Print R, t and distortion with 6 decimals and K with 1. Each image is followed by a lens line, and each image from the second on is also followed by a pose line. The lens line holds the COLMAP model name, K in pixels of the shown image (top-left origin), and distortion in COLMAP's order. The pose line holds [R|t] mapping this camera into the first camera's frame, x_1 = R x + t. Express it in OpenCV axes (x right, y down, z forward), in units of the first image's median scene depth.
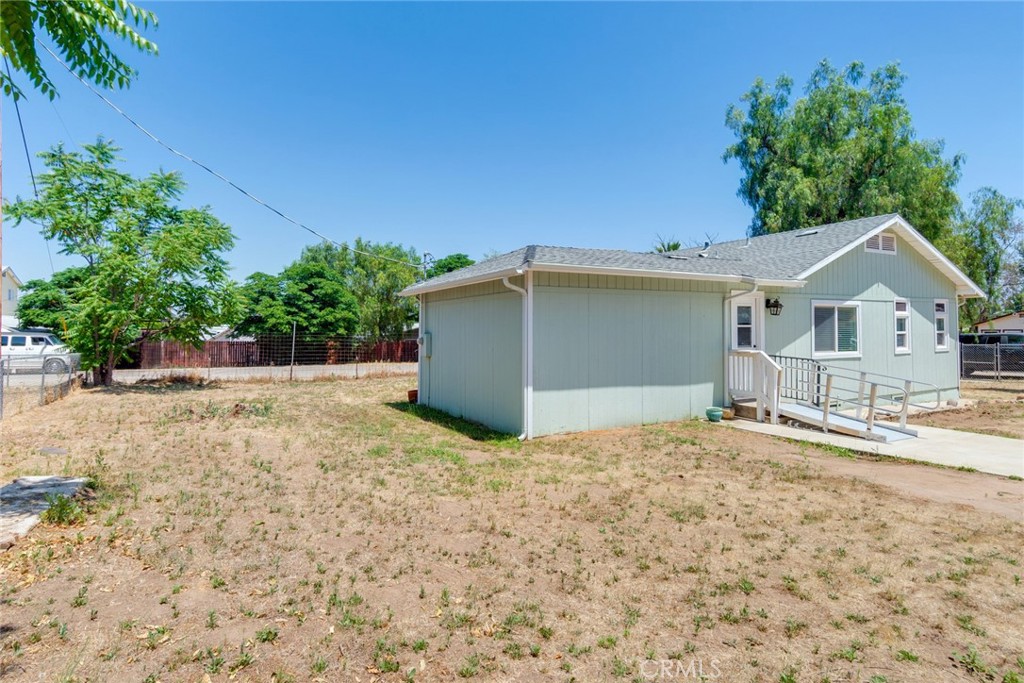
lens RADIAL K [[541.6, 0, 509.0], [0, 541.6, 337.1], [0, 0, 1]] dist [-0.000033, -0.003008]
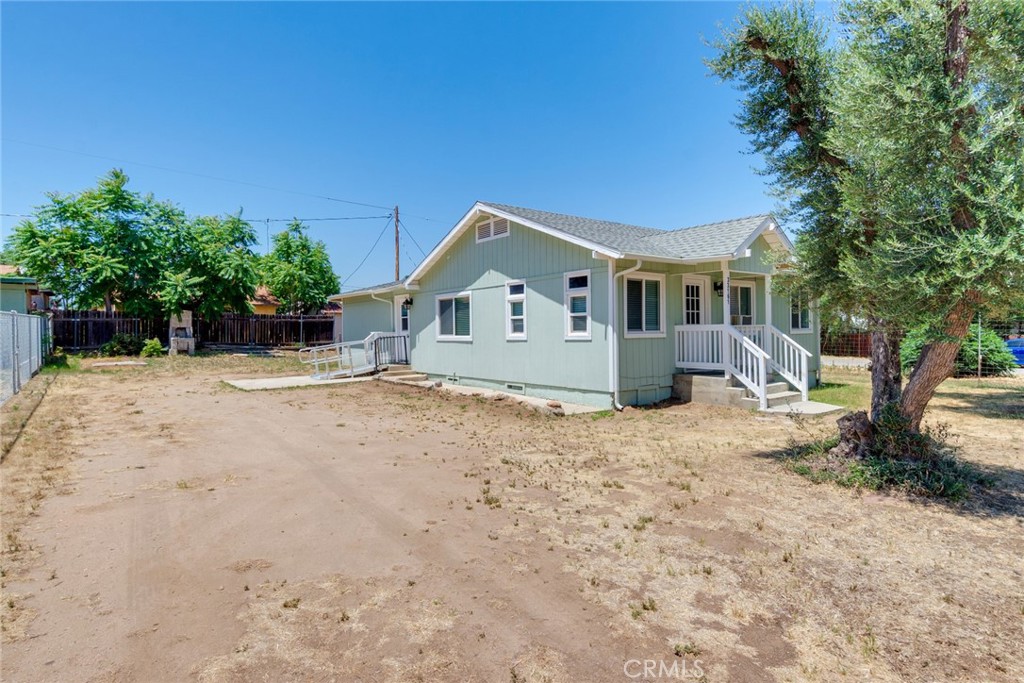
lens RADIAL K [[541.6, 0, 509.0], [0, 541.6, 337.1], [0, 0, 1]] dist [-0.000033, -0.003008]
pose [[0.179704, 0.012448, -0.983642, 1.691742], [-0.002981, 0.999922, 0.012109, 0.014697], [0.983716, 0.000757, 0.179727, 0.848972]]
